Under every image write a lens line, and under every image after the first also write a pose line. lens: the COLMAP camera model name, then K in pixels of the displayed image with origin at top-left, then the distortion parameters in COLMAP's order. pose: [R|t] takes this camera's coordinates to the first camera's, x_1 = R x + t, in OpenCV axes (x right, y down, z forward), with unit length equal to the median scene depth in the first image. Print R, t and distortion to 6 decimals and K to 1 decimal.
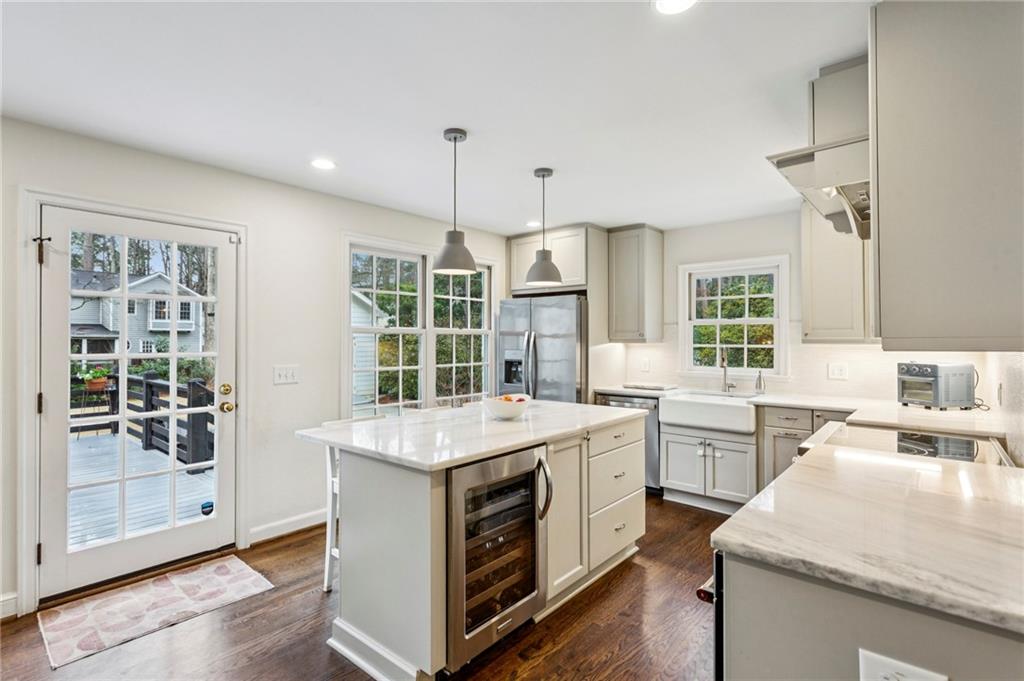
lens RADIAL K [[498.6, 0, 515.4], [0, 498.6, 334.5], [0, 0, 1]] dist [-0.000345, -0.000728]
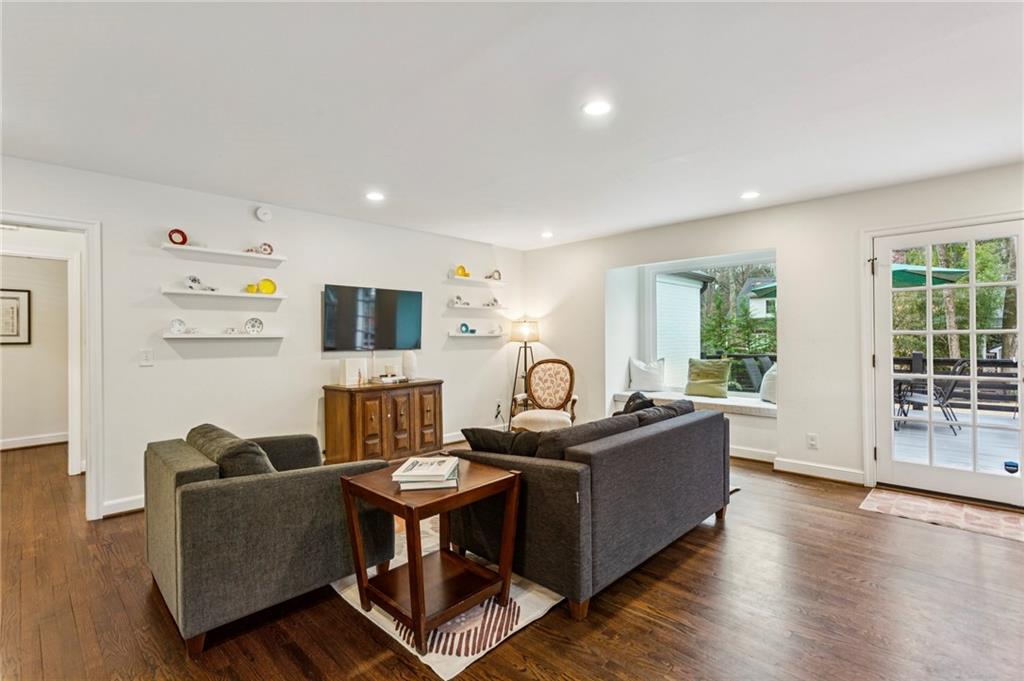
lens RADIAL K [[498.6, 0, 515.4], [0, 498.6, 334.5], [0, 0, 1]] dist [-0.000345, -0.000728]
pose [[-0.053283, -0.002598, -0.998576, 0.446428], [0.021567, 0.999760, -0.003752, 0.020172], [0.998347, -0.021736, -0.053215, -0.049092]]
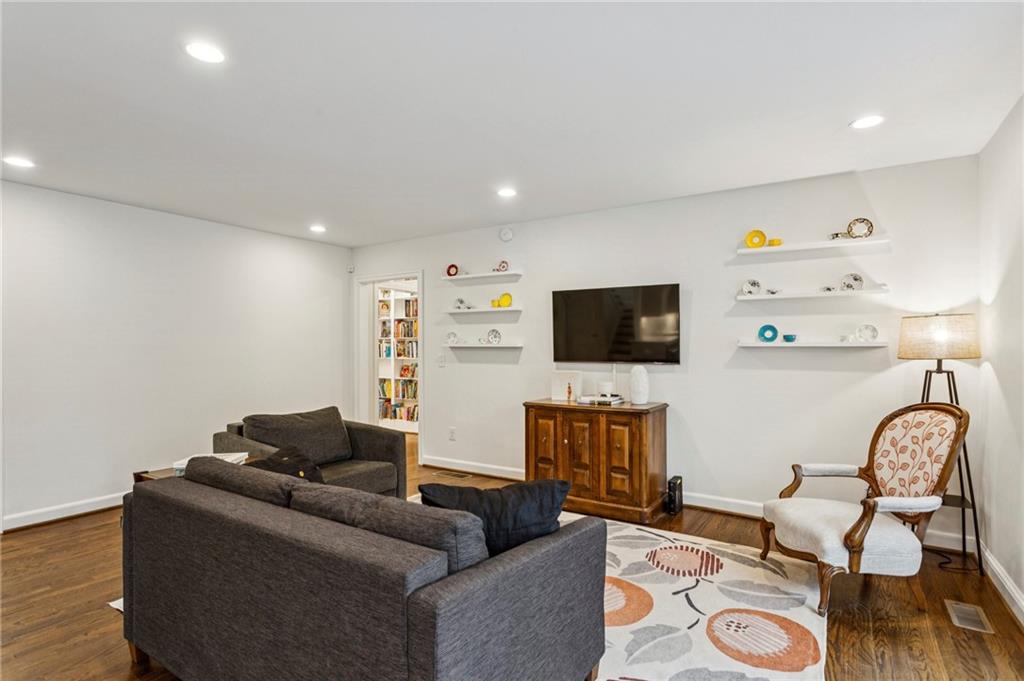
lens RADIAL K [[520.9, 0, 507.0], [0, 520.9, 343.8], [0, 0, 1]] dist [-0.001385, -0.000162]
pose [[-0.992073, 0.006062, -0.125516, -0.390962], [0.007891, 0.999870, -0.014081, 0.021201], [0.125415, -0.014960, -0.991992, 0.539549]]
